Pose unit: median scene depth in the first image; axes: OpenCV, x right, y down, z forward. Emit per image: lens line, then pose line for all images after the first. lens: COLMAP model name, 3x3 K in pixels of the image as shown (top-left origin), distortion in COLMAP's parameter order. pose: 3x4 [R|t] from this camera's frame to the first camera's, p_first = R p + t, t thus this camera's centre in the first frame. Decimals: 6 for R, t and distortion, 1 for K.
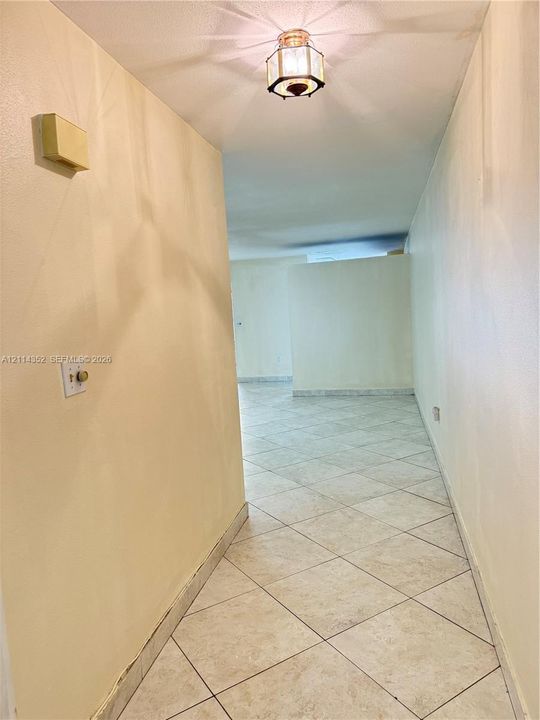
lens RADIAL K [[509.8, 0, 269.8], [0, 509.8, 360.5], [0, 0, 1]] dist [0.000441, -0.007320]
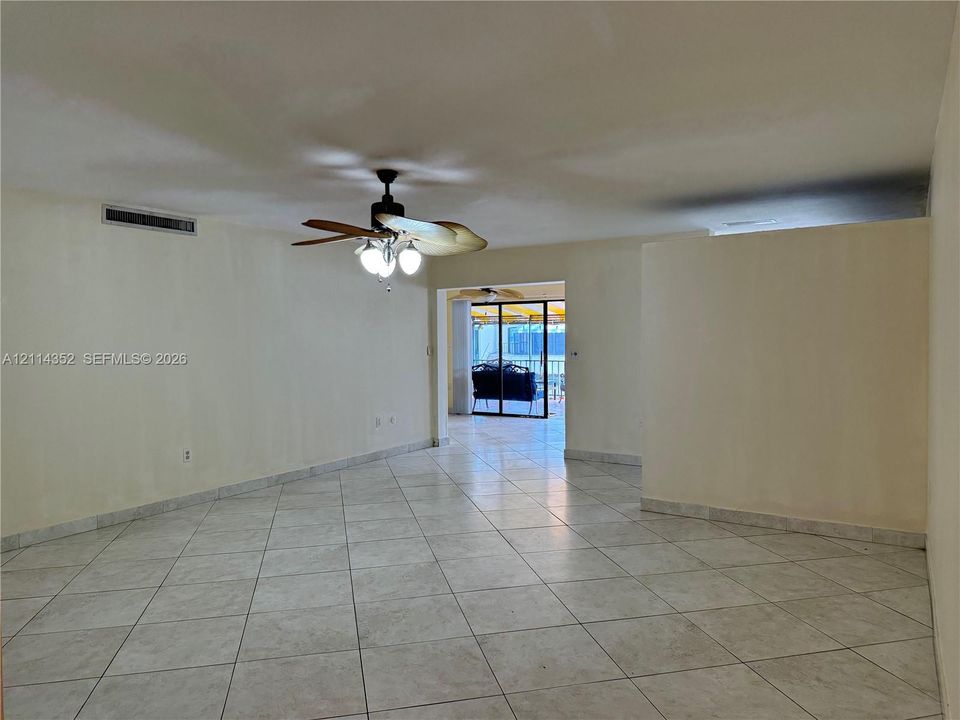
lens RADIAL K [[679.8, 0, 479.2], [0, 679.8, 356.1], [0, 0, 1]] dist [0.000441, -0.007320]
pose [[0.940644, 0.074916, -0.331024, 0.105190], [-0.091661, 0.995166, -0.035242, -0.040622], [0.326784, 0.063492, 0.942964, 0.325623]]
